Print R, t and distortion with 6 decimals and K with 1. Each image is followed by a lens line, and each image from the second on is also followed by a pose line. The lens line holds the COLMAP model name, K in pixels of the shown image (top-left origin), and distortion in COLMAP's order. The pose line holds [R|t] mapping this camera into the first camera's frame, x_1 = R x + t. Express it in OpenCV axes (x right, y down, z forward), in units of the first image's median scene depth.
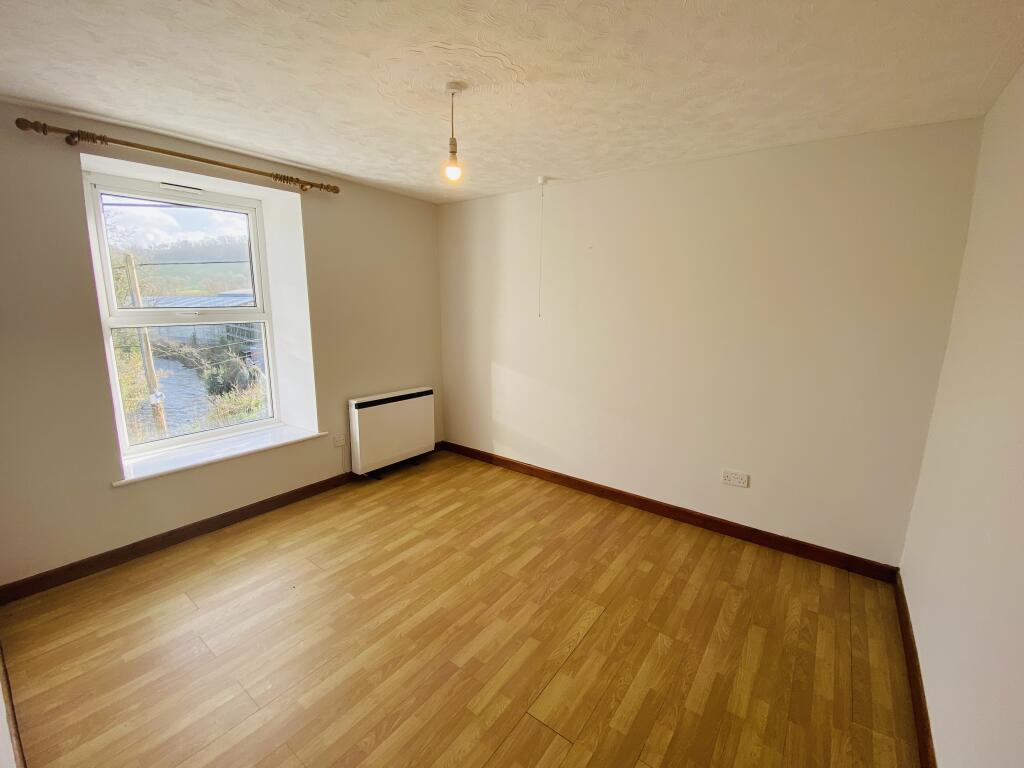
lens RADIAL K [[438.8, 0, 501.7], [0, 438.8, 381.9], [0, 0, 1]] dist [0.002519, -0.004344]
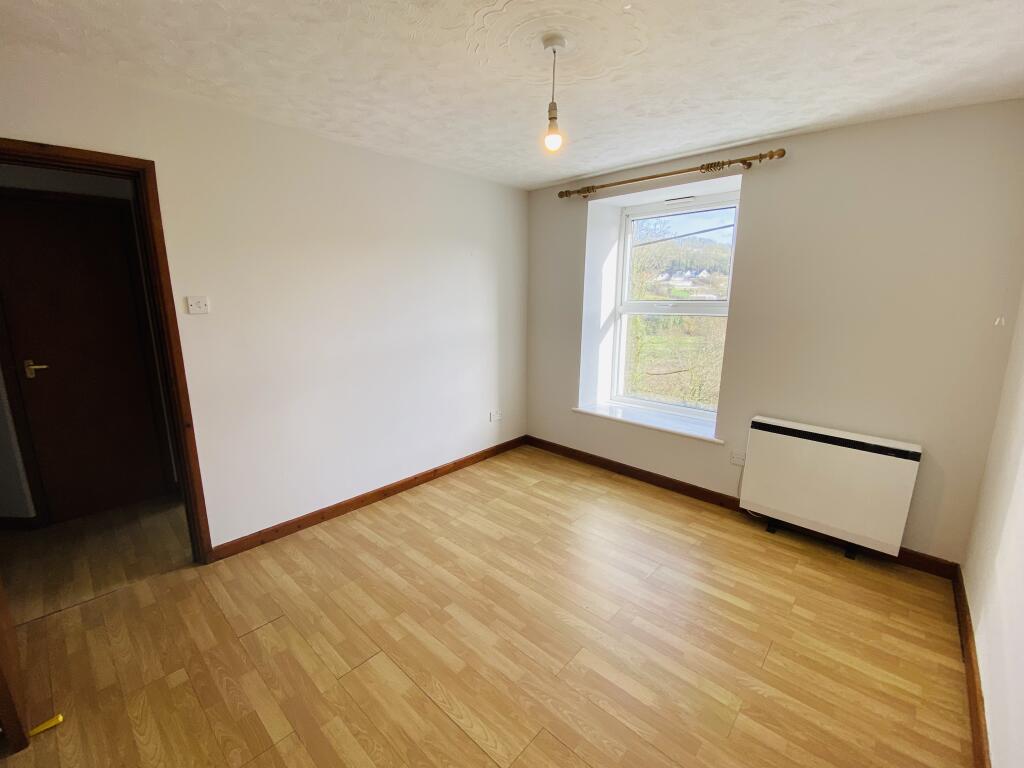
lens RADIAL K [[438.8, 0, 508.9], [0, 438.8, 377.6], [0, 0, 1]] dist [0.002519, -0.004344]
pose [[-0.098652, 0.177937, -0.979084, 0.641353], [-0.190569, 0.962296, 0.194087, -0.129083], [0.976704, 0.205730, -0.061023, 0.793498]]
